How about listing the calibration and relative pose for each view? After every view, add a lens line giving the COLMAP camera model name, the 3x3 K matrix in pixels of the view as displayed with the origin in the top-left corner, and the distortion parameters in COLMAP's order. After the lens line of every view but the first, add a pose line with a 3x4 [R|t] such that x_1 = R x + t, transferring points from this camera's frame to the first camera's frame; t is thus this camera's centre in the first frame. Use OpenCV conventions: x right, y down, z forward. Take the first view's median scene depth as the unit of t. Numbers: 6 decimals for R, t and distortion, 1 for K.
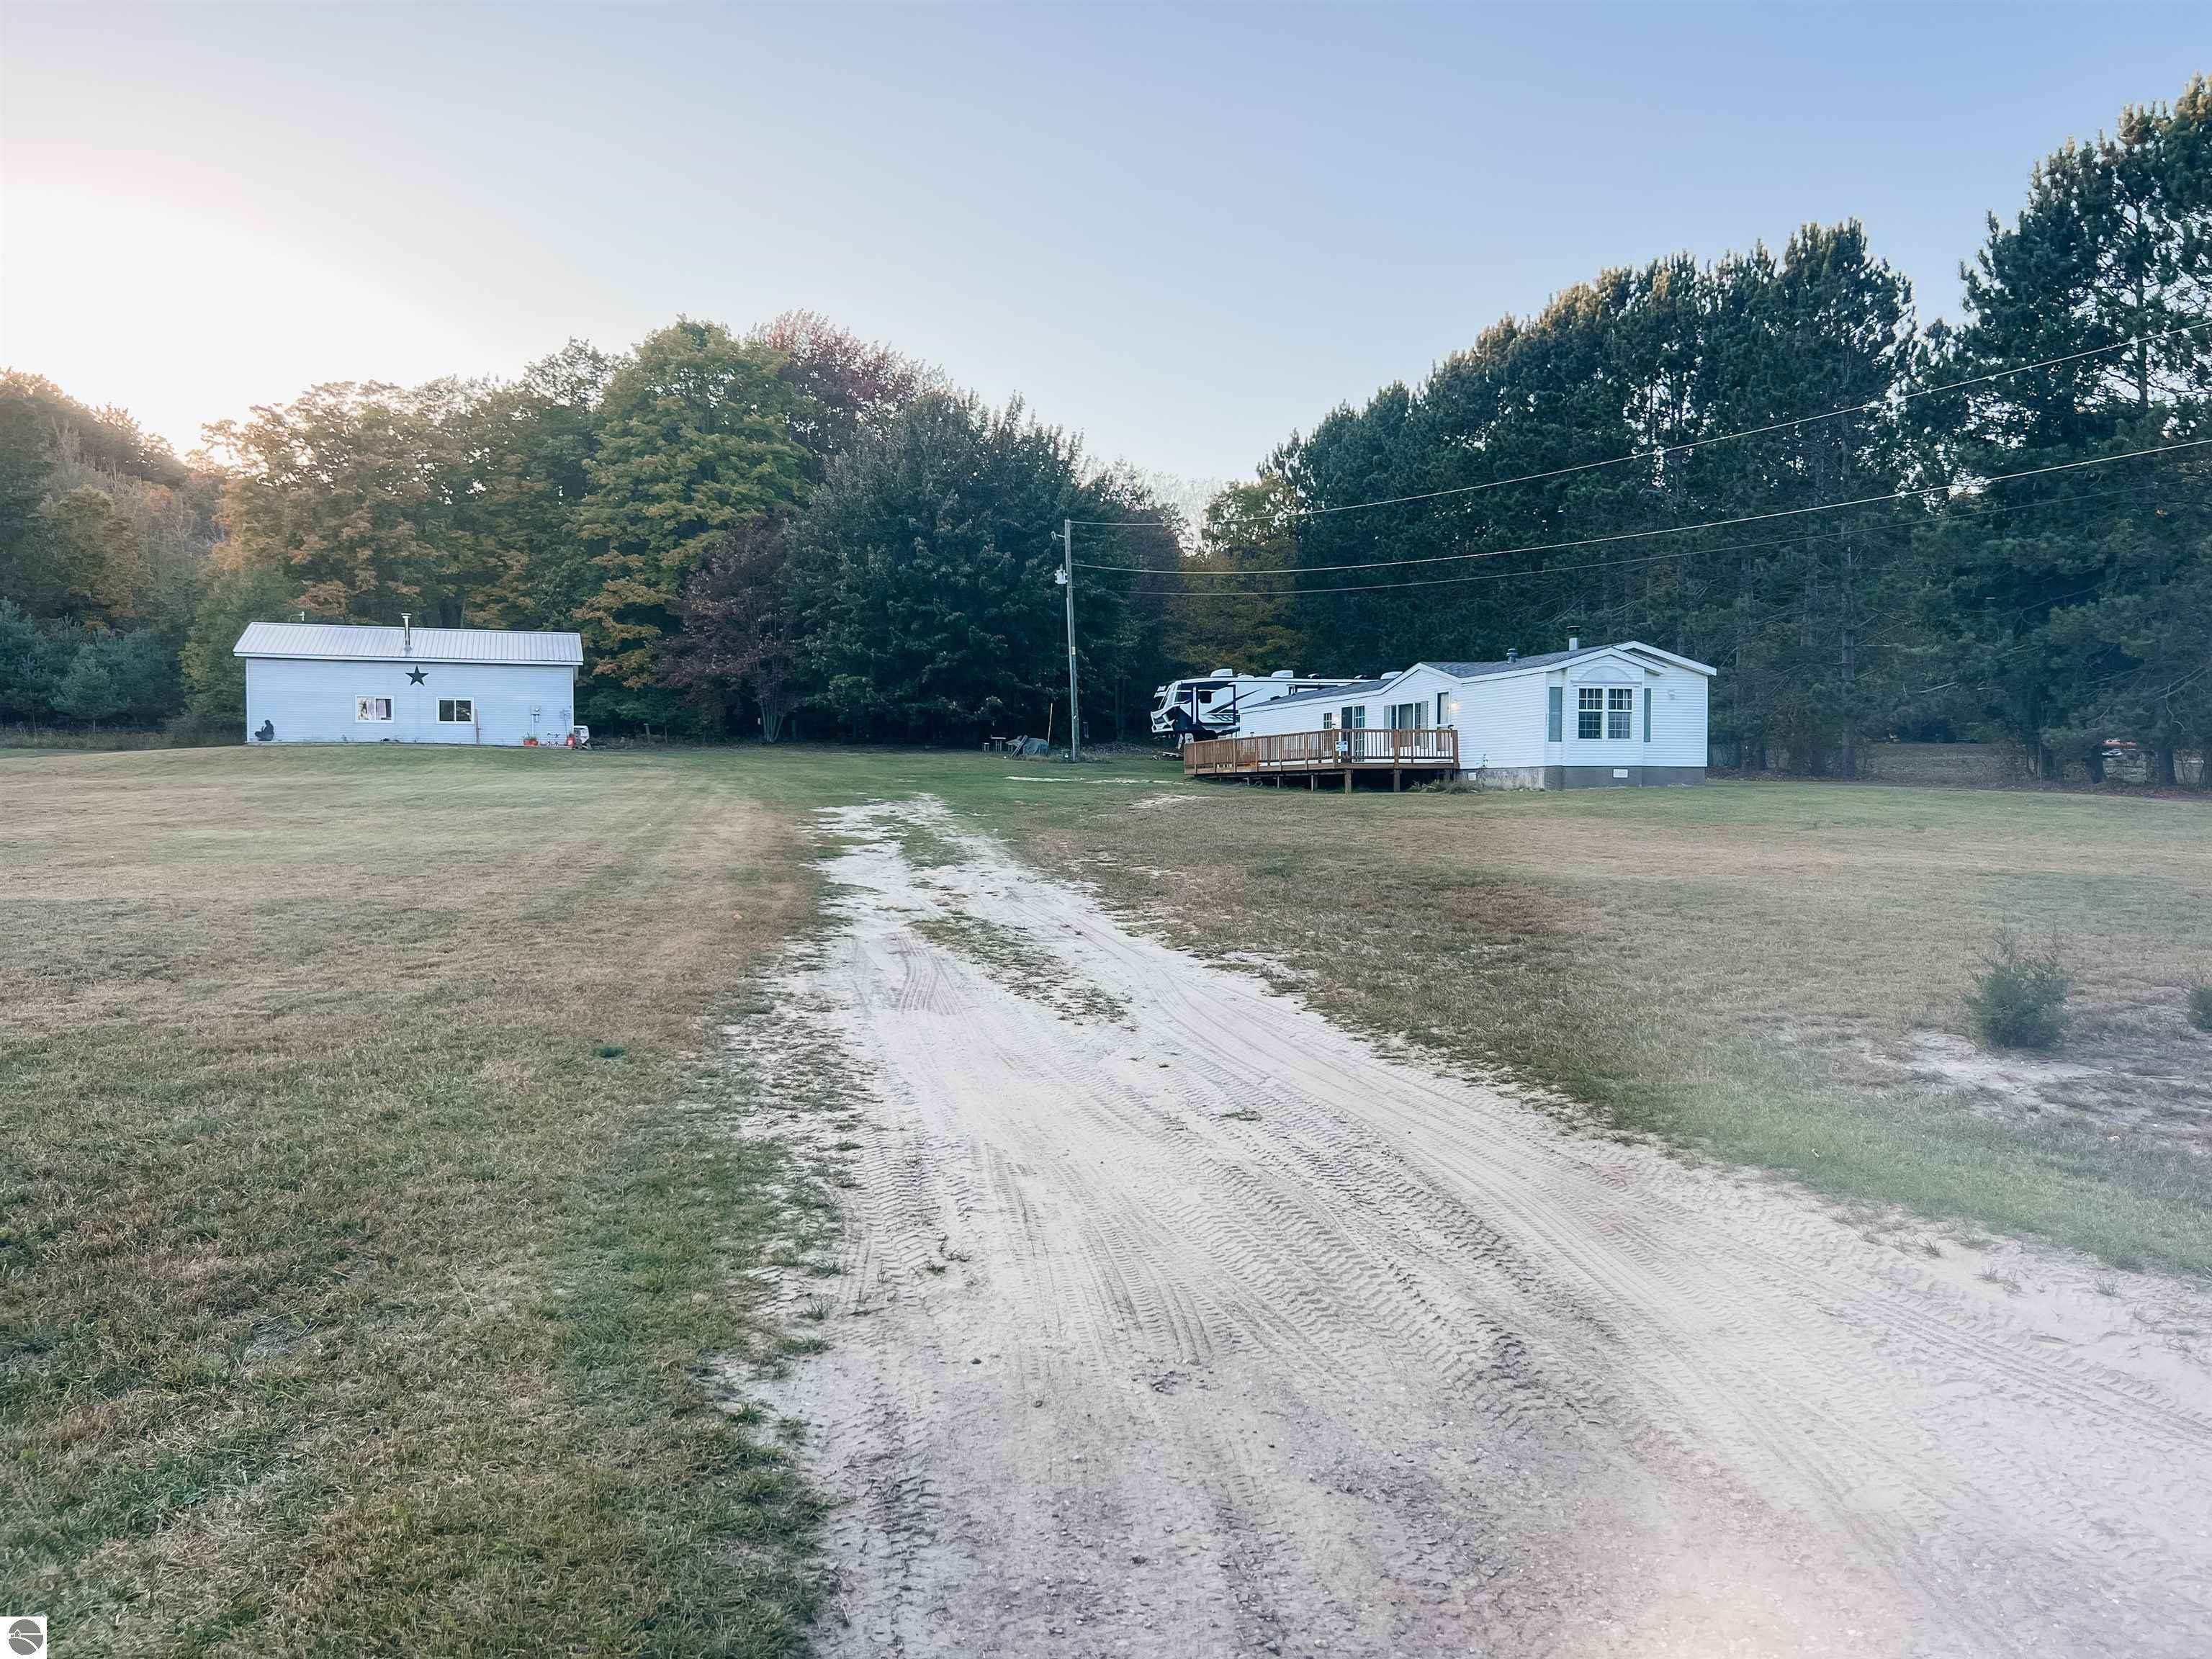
lens RADIAL K [[1597.7, 0, 1103.5], [0, 1597.7, 826.8], [0, 0, 1]] dist [0.029100, -0.013186]
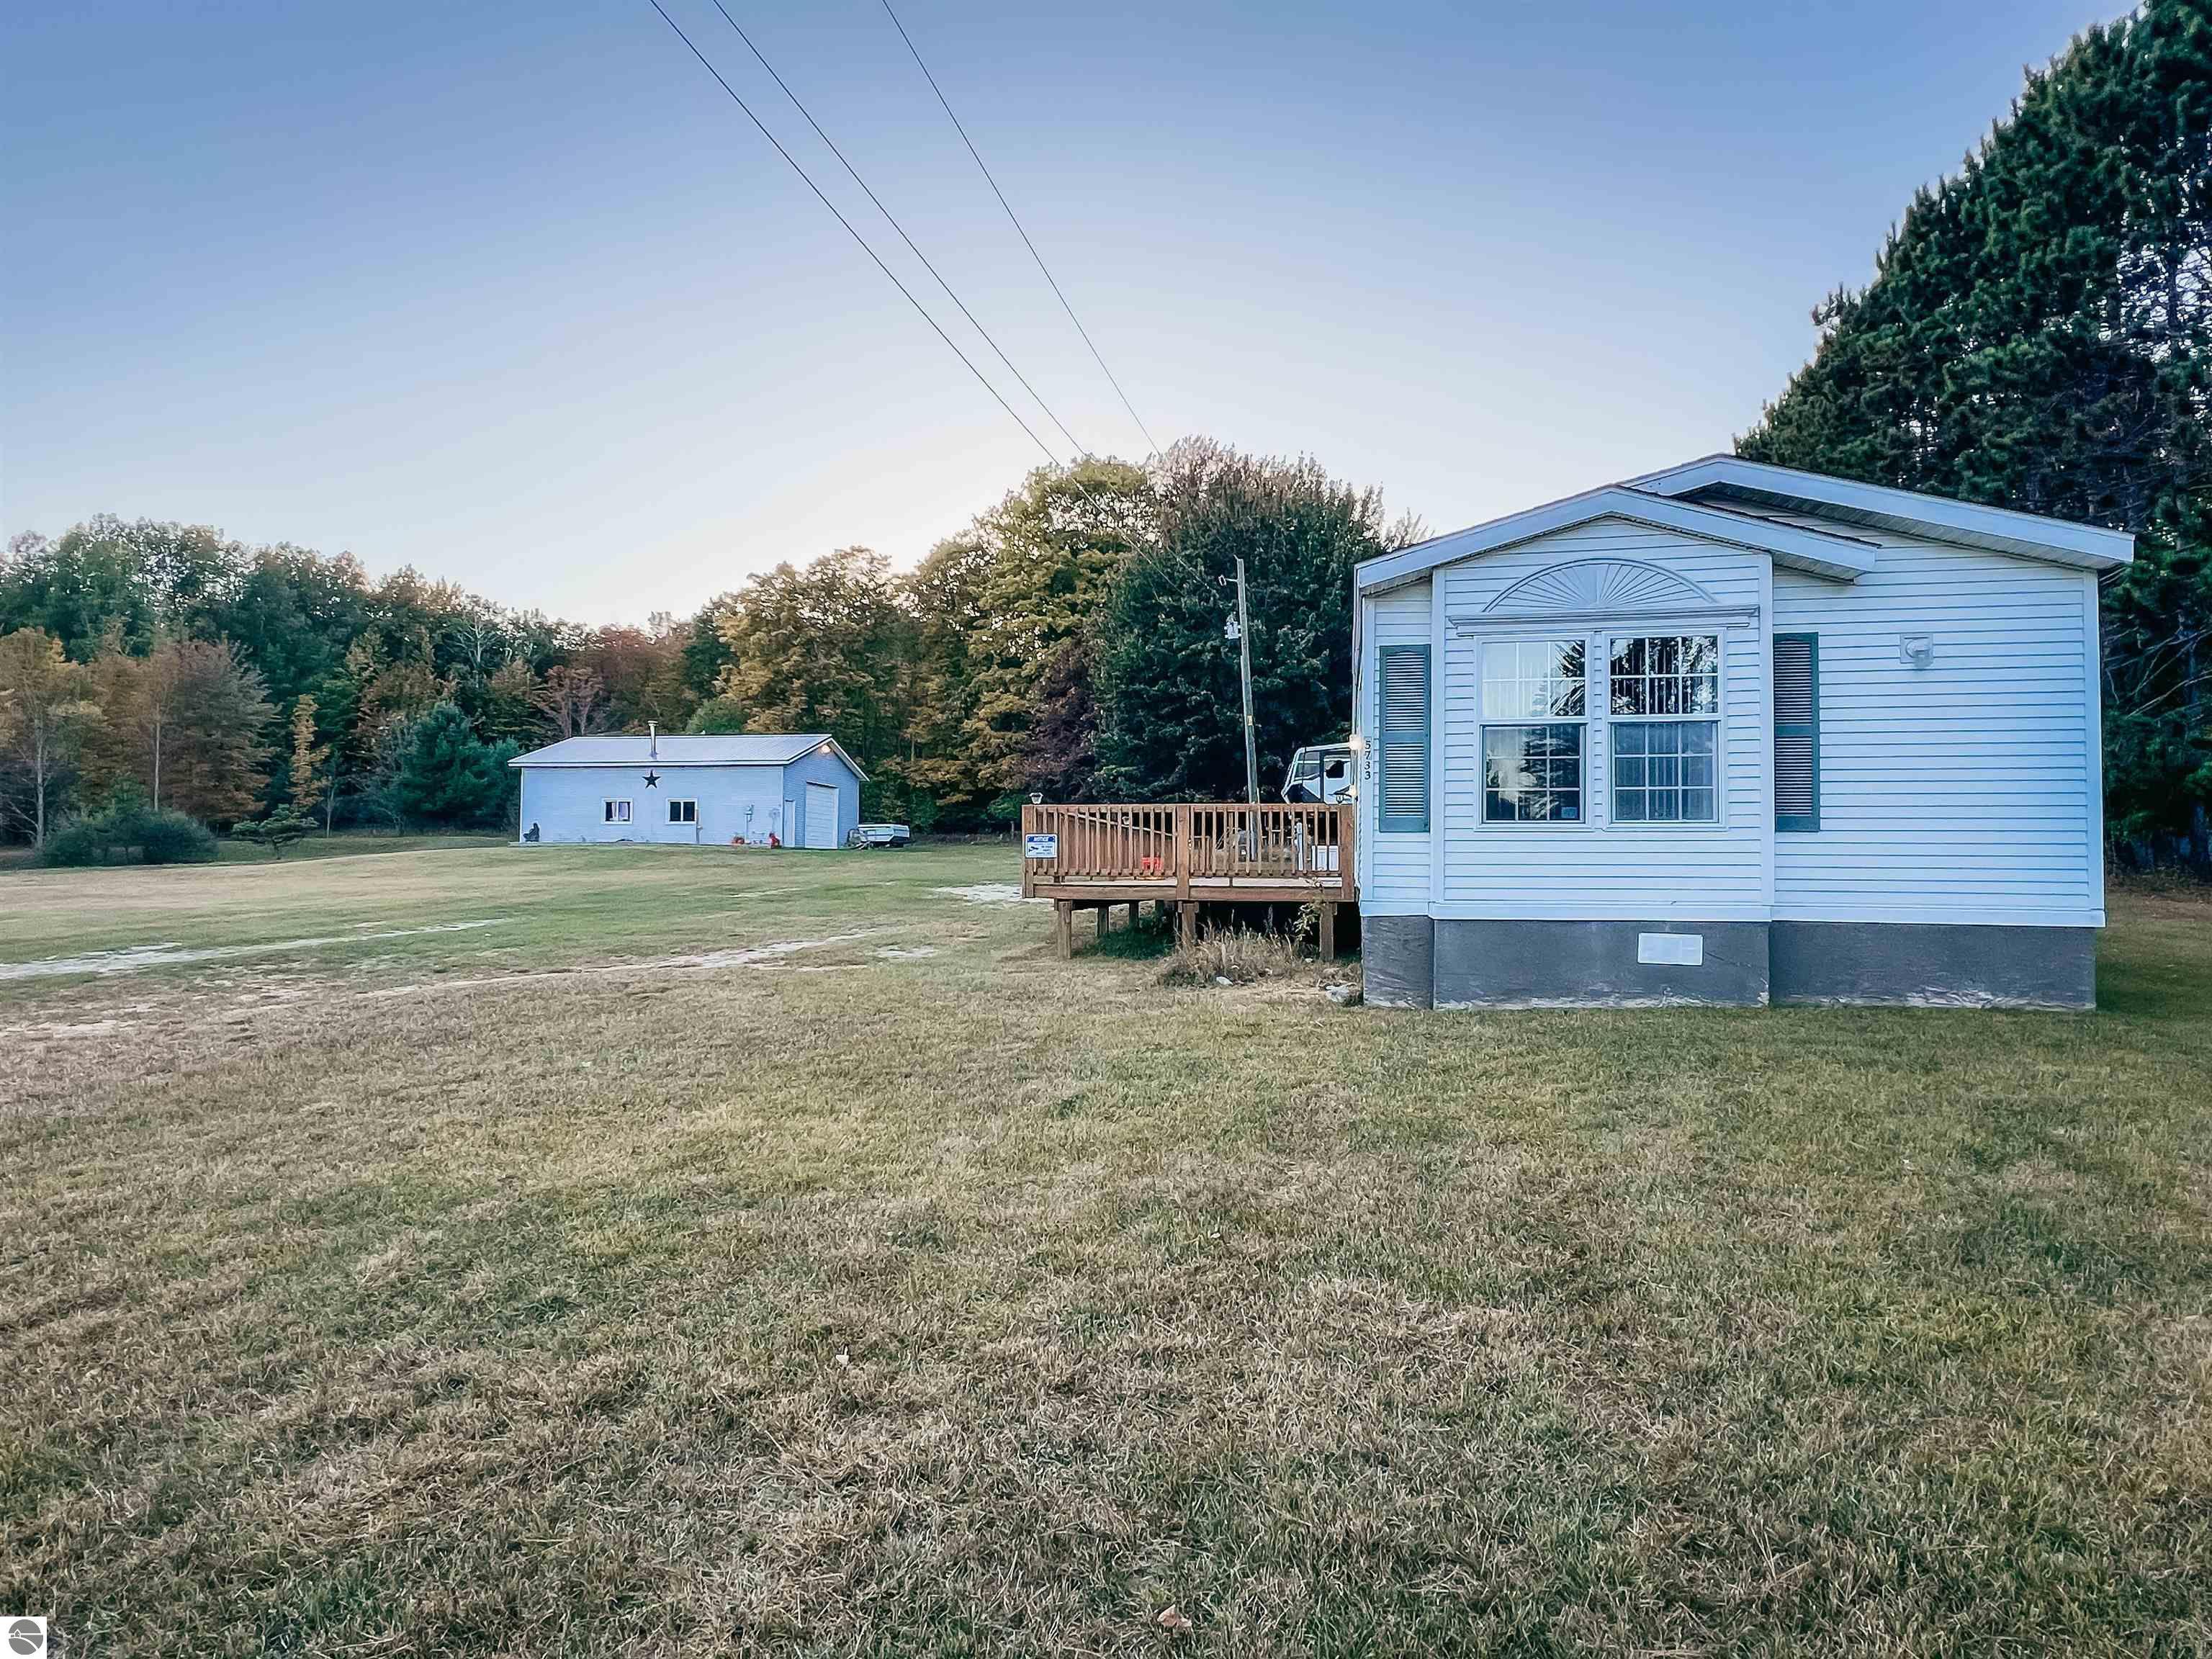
lens RADIAL K [[1162.8, 0, 1108.3], [0, 1162.8, 834.6], [0, 0, 1]] dist [-0.002186, -0.000551]
pose [[0.881796, -0.011632, -0.471487, 0.210469], [-0.012276, 0.998791, -0.047599, -0.026691], [0.471470, 0.047760, 0.880588, 0.496061]]
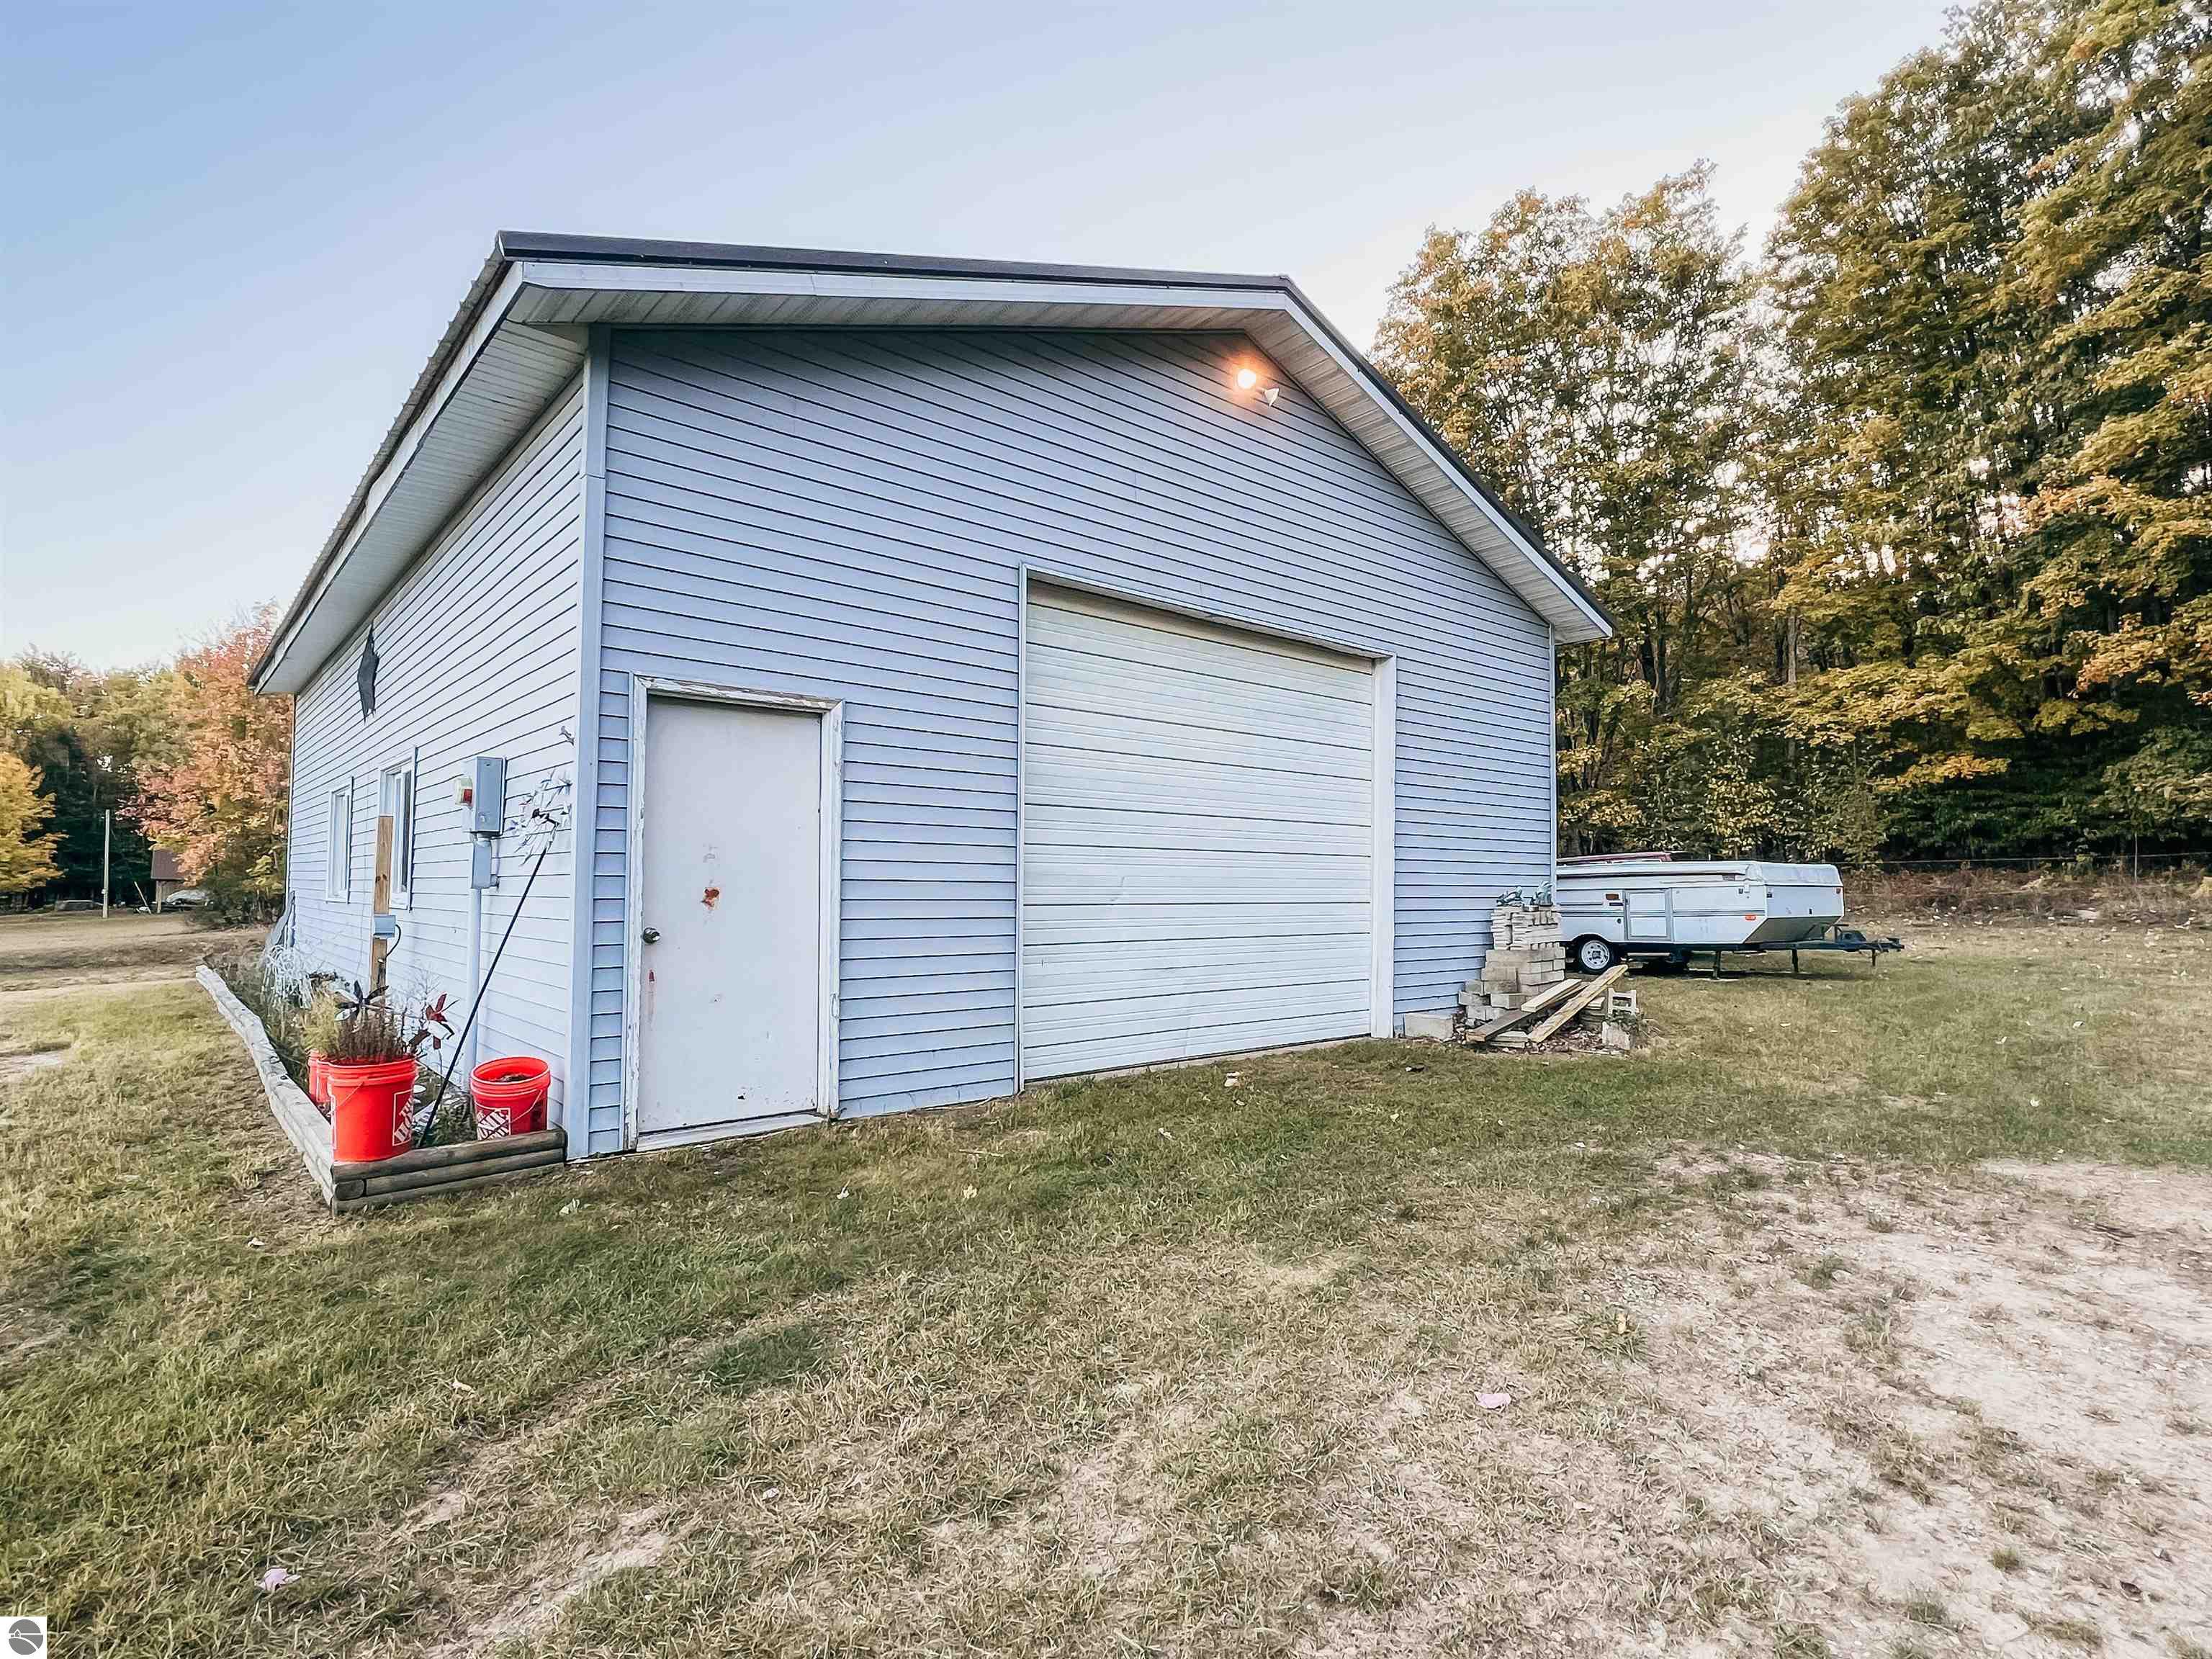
lens RADIAL K [[1079.0, 0, 1099.2], [0, 1079.0, 829.2], [0, 0, 1]] dist [0.001133, 0.000295]
pose [[0.357299, -0.052884, -0.932491, -0.276120], [-0.016268, 0.997892, -0.062827, -0.071497], [0.933848, 0.037618, 0.355686, 1.097288]]
